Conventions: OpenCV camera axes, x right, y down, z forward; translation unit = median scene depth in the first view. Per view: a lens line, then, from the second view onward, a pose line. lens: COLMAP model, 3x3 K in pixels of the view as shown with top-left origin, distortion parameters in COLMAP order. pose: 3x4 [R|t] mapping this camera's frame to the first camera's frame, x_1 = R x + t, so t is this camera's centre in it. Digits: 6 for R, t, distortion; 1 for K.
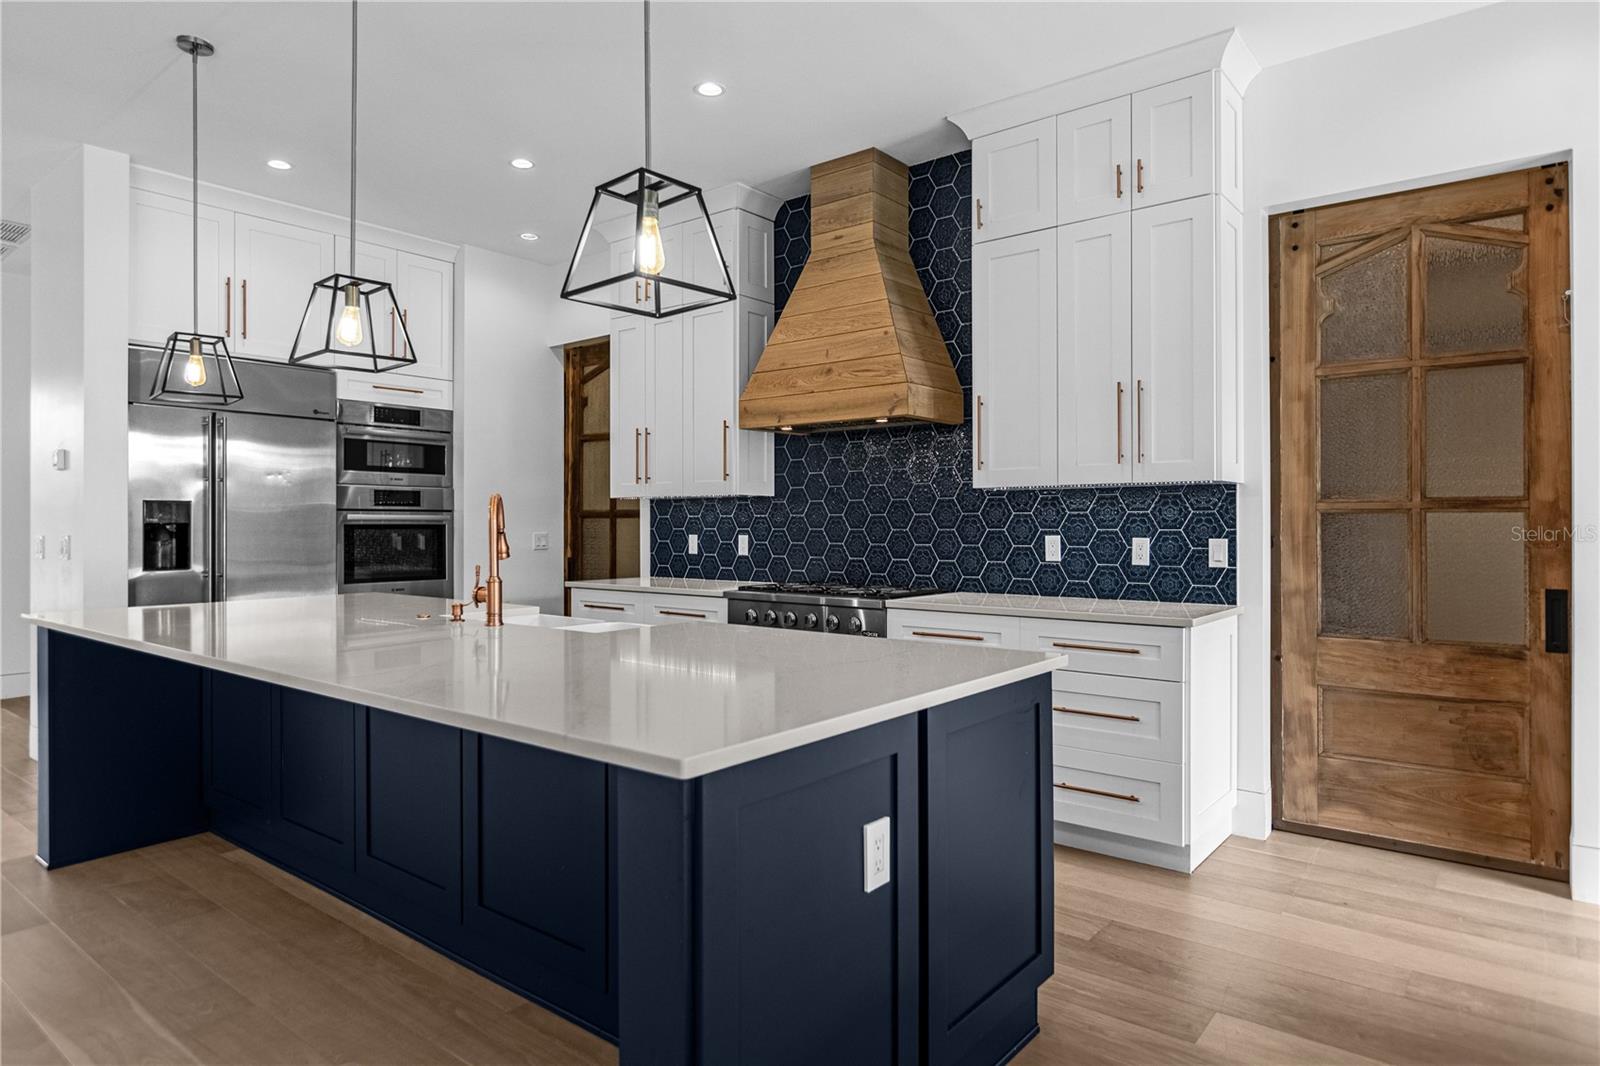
lens RADIAL K [[975.0, 0, 797.1], [0, 975.0, 517.9], [0, 0, 1]] dist [-0.108698, 0.138169]
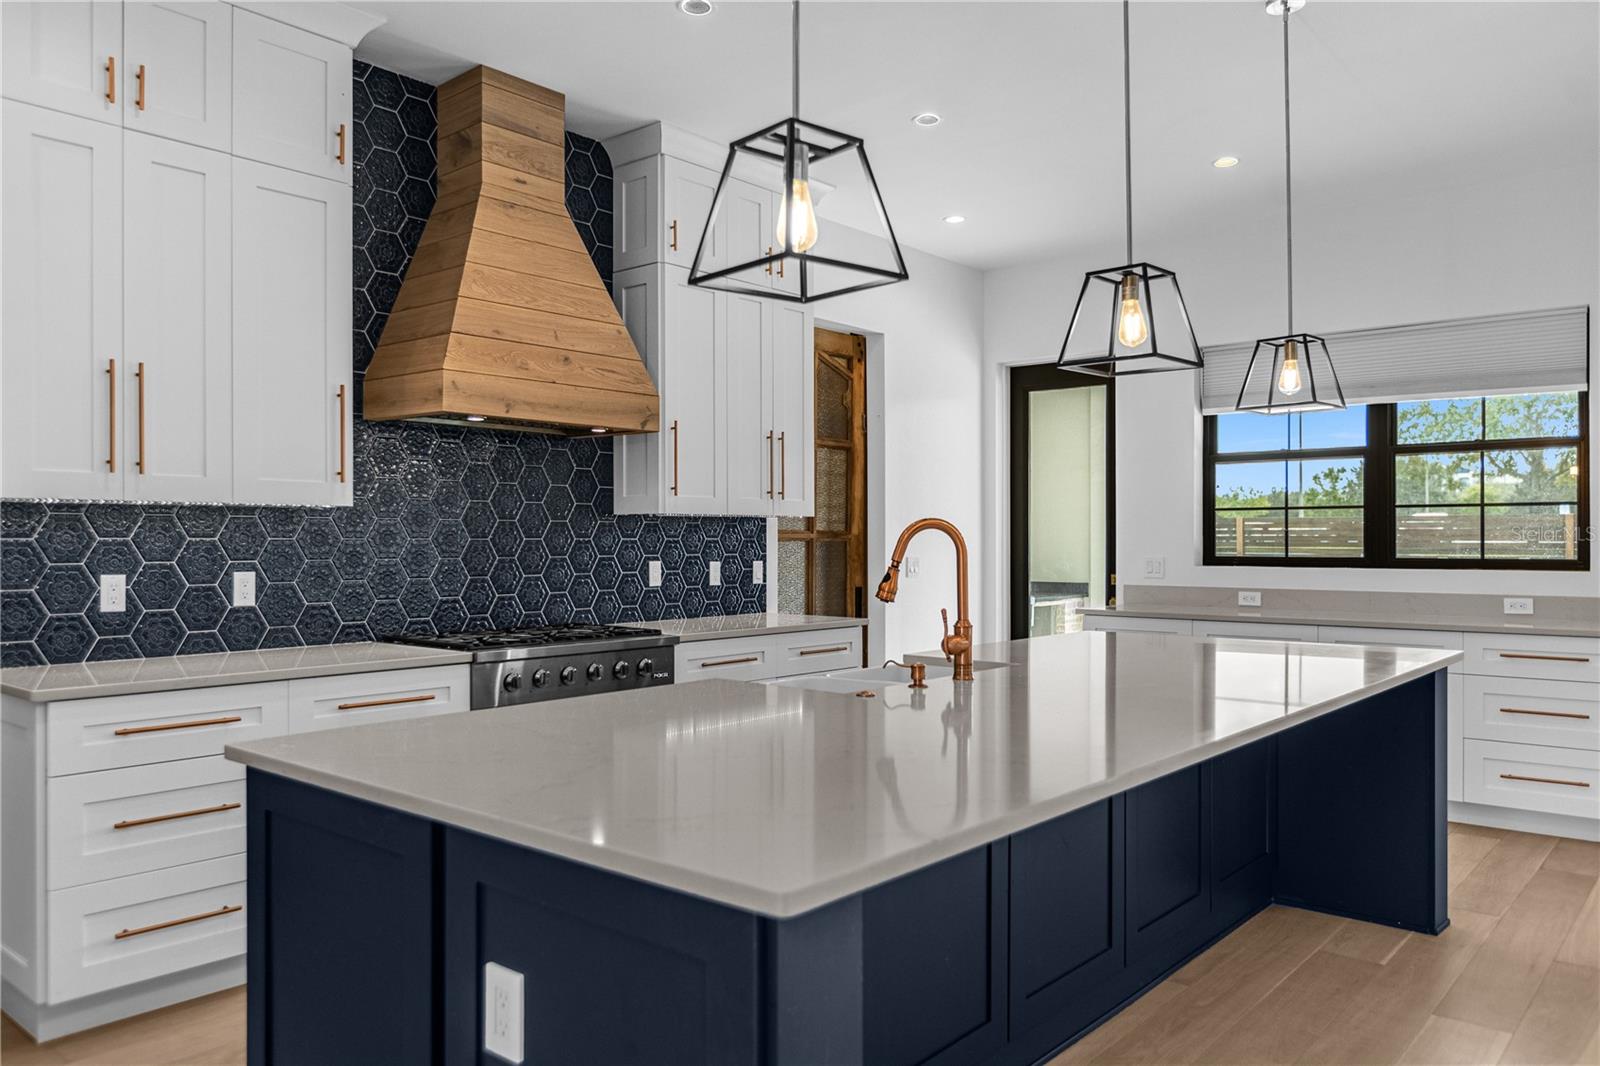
lens RADIAL K [[1191.2, 0, 800.0], [0, 1191.2, 533.0], [0, 0, 1]] dist [0.033361, -0.002389]
pose [[0.000215, 0.014448, 0.999896, -0.944149], [0.003337, 0.999890, -0.014449, 0.006762], [-0.999994, 0.003339, 0.000166, 0.803172]]
